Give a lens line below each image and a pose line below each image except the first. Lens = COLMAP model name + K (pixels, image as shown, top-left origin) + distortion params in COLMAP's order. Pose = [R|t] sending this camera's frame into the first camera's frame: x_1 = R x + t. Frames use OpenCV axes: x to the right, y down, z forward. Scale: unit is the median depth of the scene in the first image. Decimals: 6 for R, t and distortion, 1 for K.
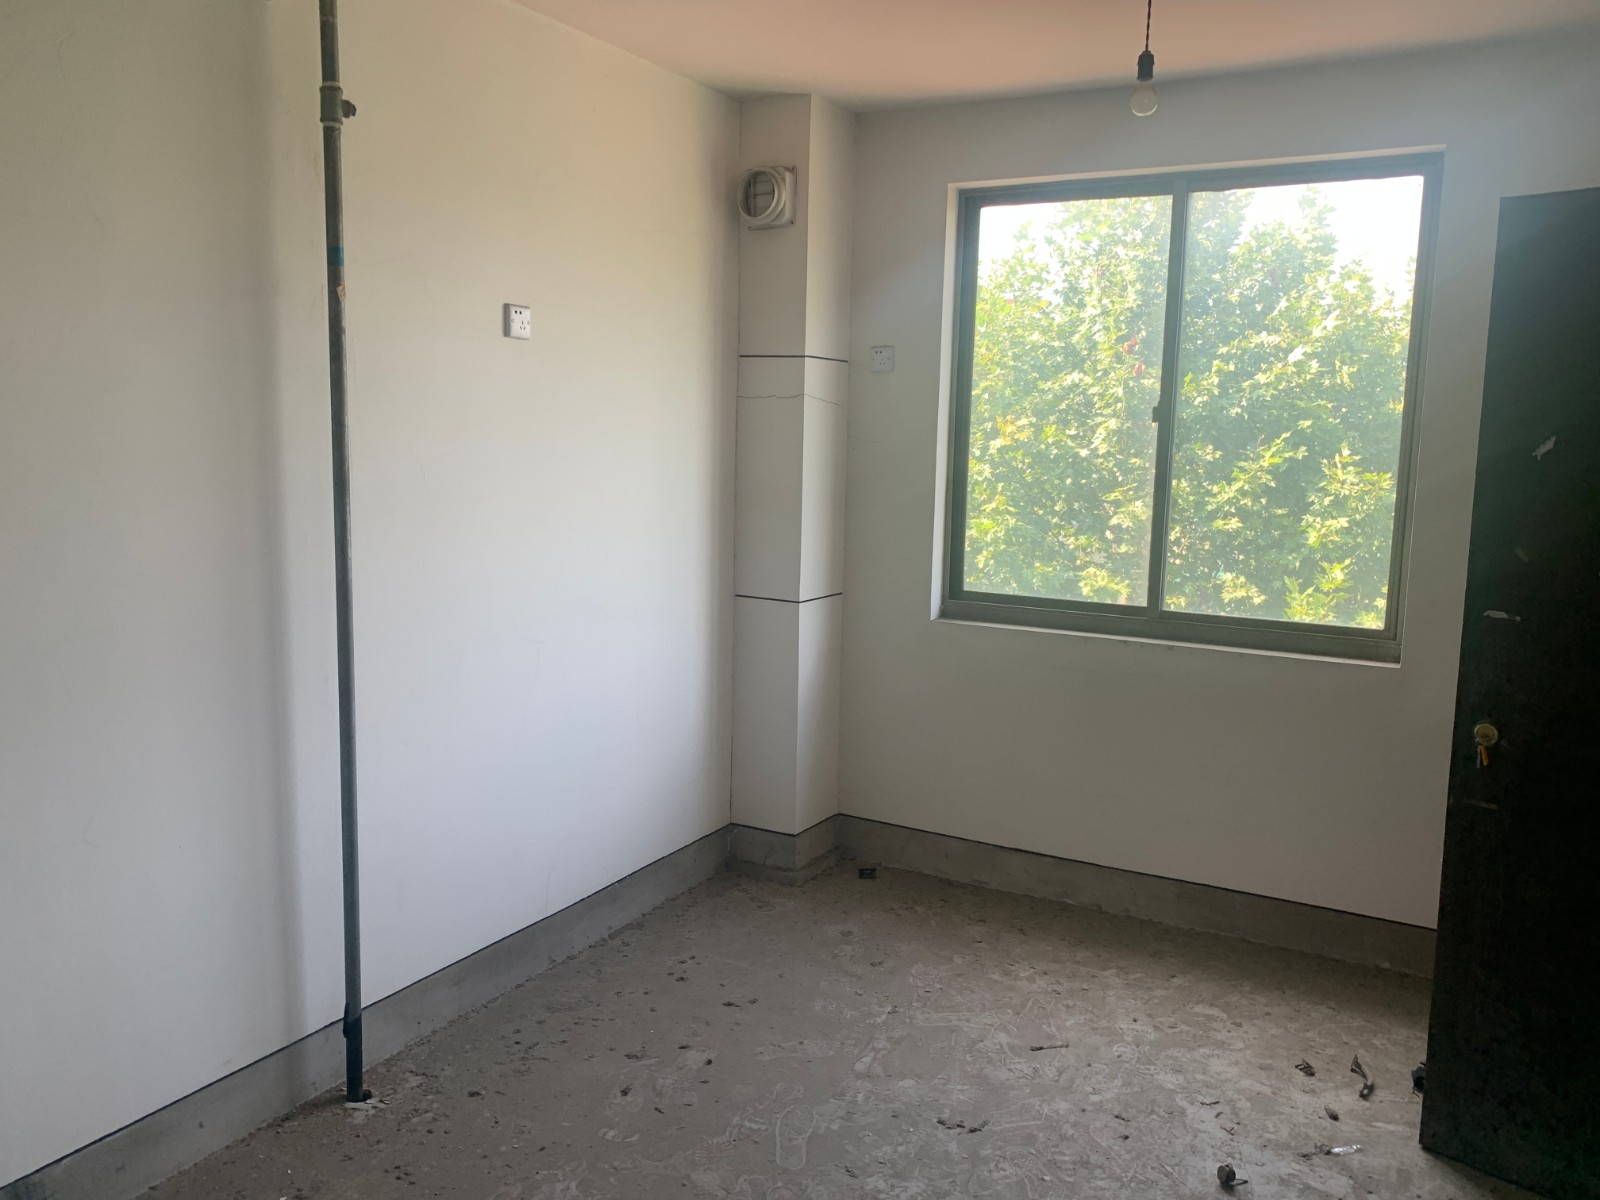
lens RADIAL K [[1239.4, 0, 802.9], [0, 1239.4, 611.3], [0, 0, 1]] dist [0.052002, -0.002455]
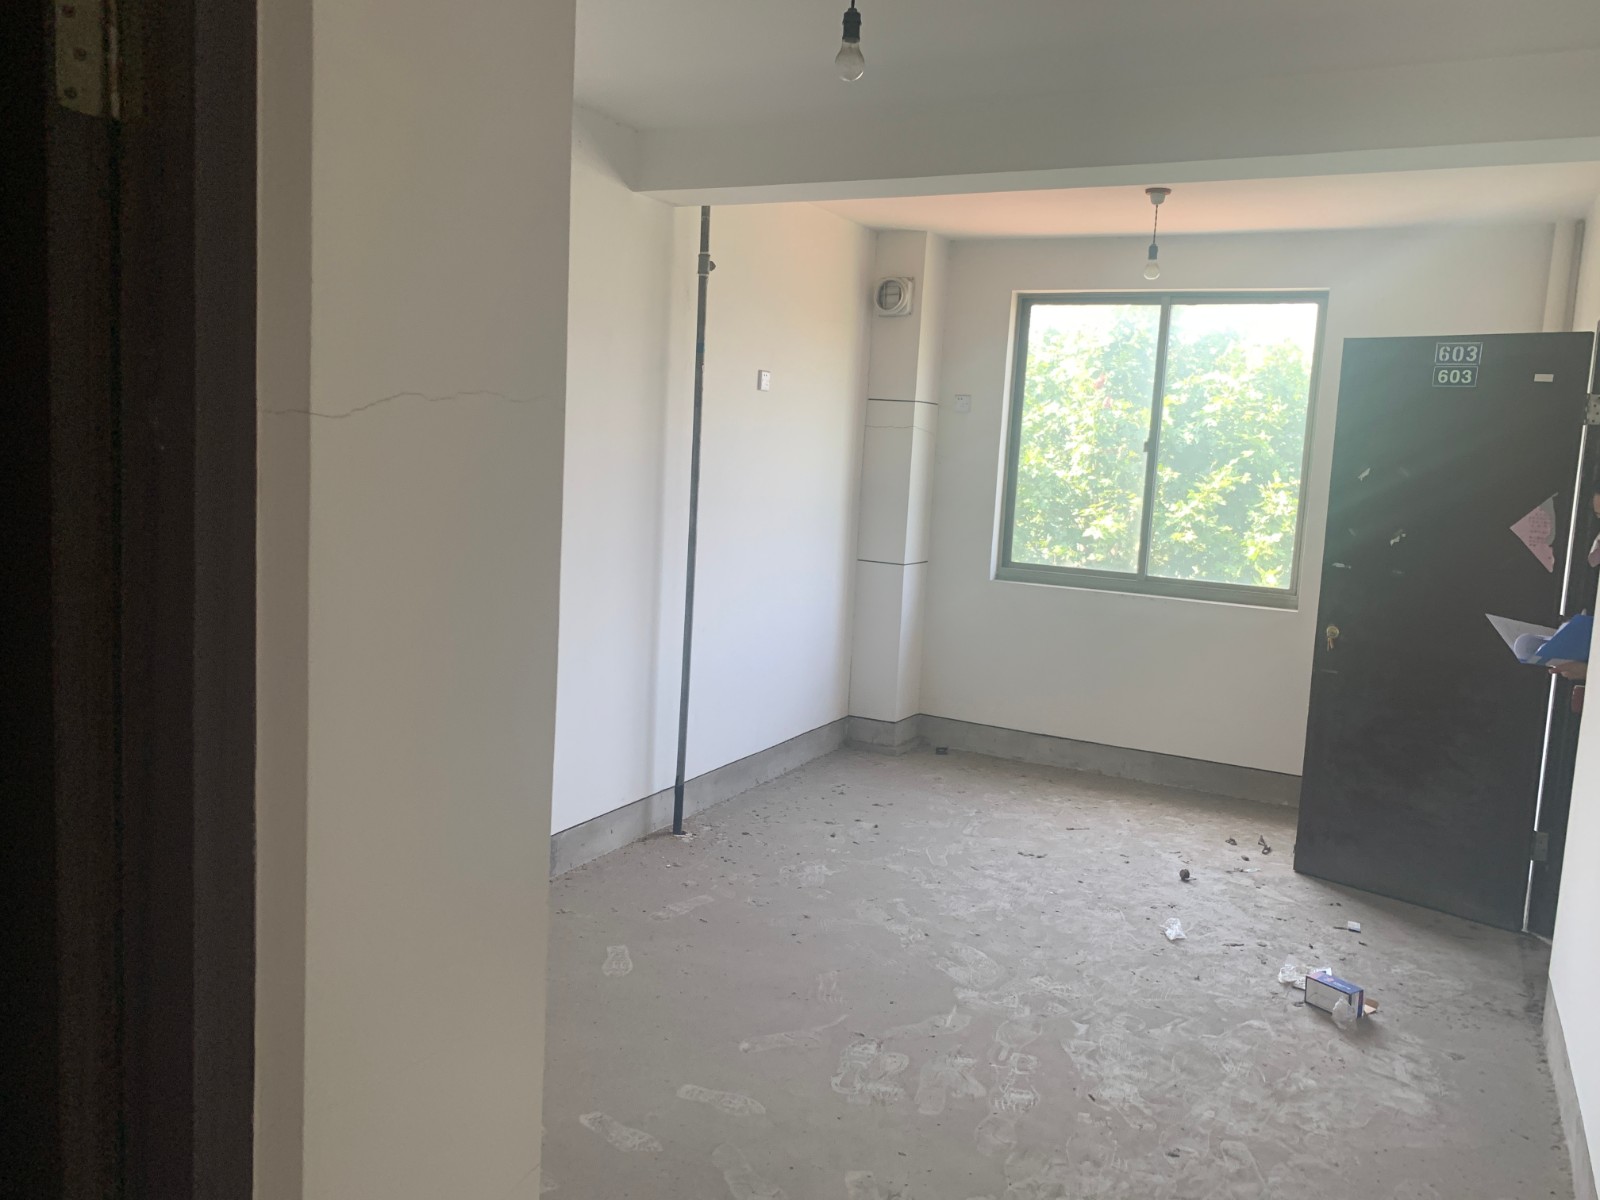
lens RADIAL K [[1220.6, 0, 800.0], [0, 1220.6, 600.0], [0, 0, 1]] dist [0.142031, -0.244039]
pose [[0.999120, 0.028249, 0.031011, -0.185242], [-0.027658, 0.999430, -0.019347, 0.071939], [-0.031540, 0.018472, 0.999332, -0.504318]]
